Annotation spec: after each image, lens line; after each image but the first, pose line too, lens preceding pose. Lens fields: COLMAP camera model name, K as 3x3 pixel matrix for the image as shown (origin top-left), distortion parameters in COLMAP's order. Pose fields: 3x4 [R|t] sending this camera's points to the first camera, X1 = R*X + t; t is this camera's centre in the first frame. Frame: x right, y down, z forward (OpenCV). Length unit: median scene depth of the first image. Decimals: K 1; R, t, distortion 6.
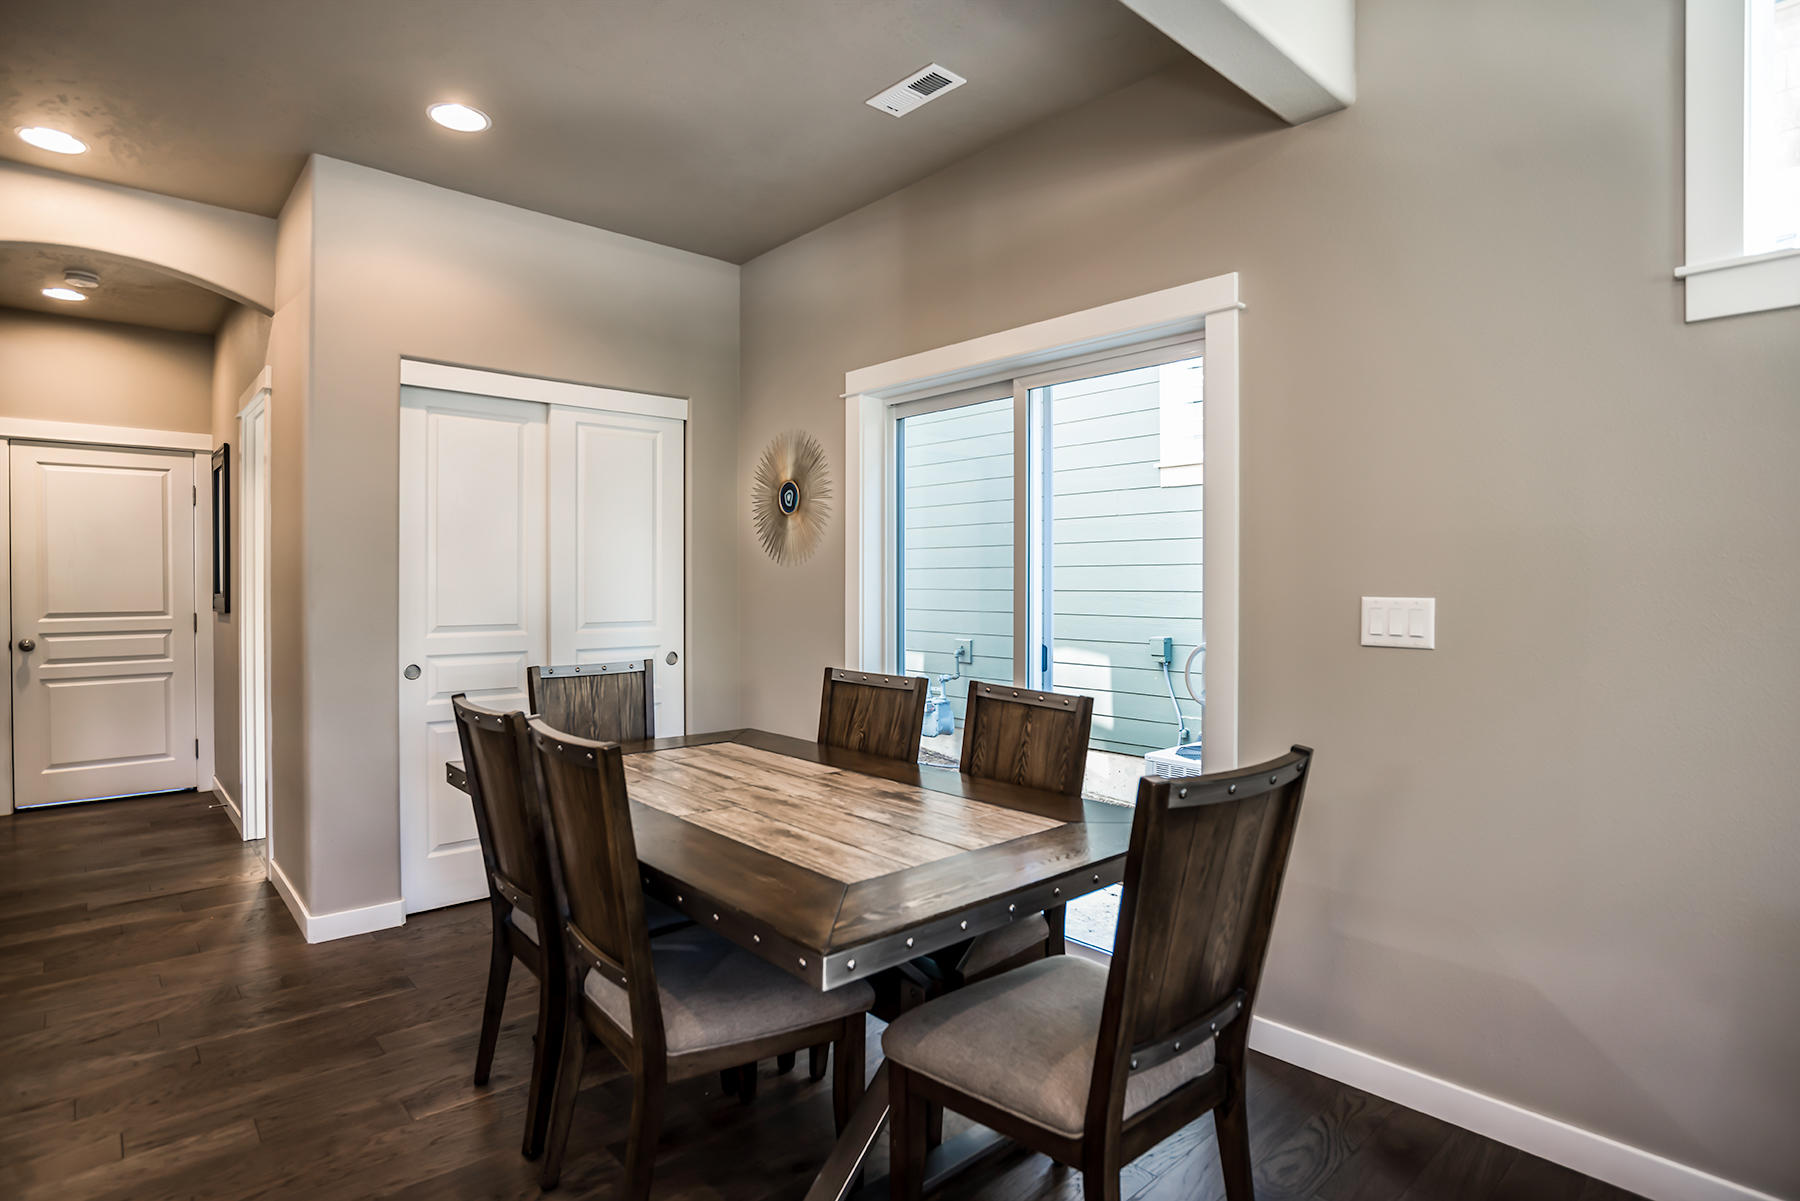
lens RADIAL K [[943.8, 0, 890.4], [0, 943.8, 593.1], [0, 0, 1]] dist [-0.046667, 0.018089]
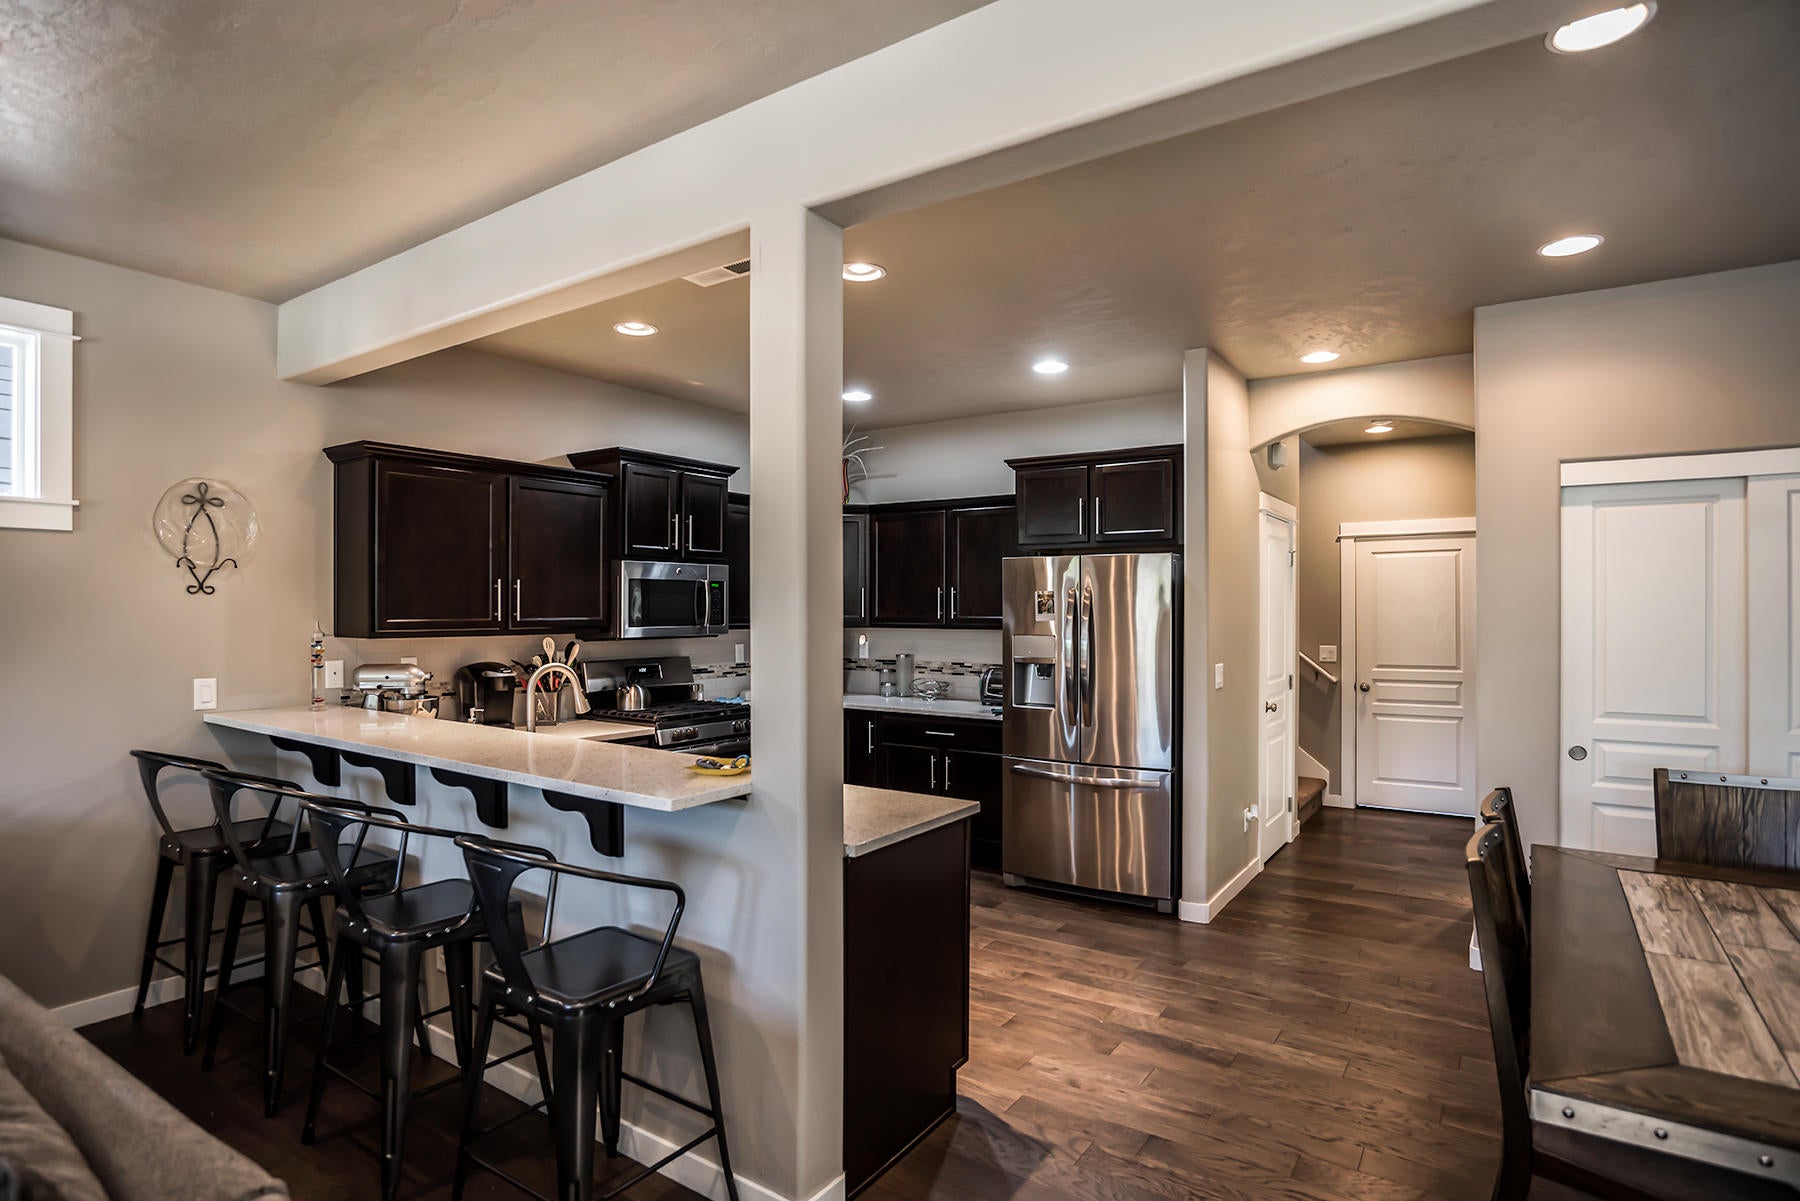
lens RADIAL K [[943.8, 0, 890.4], [0, 943.8, 593.1], [0, 0, 1]] dist [-0.046667, 0.018089]
pose [[0.225709, -0.012651, -0.974113, 0.349411], [-0.007027, 0.999869, -0.014614, -0.078864], [0.974169, 0.010143, 0.225590, -0.007197]]
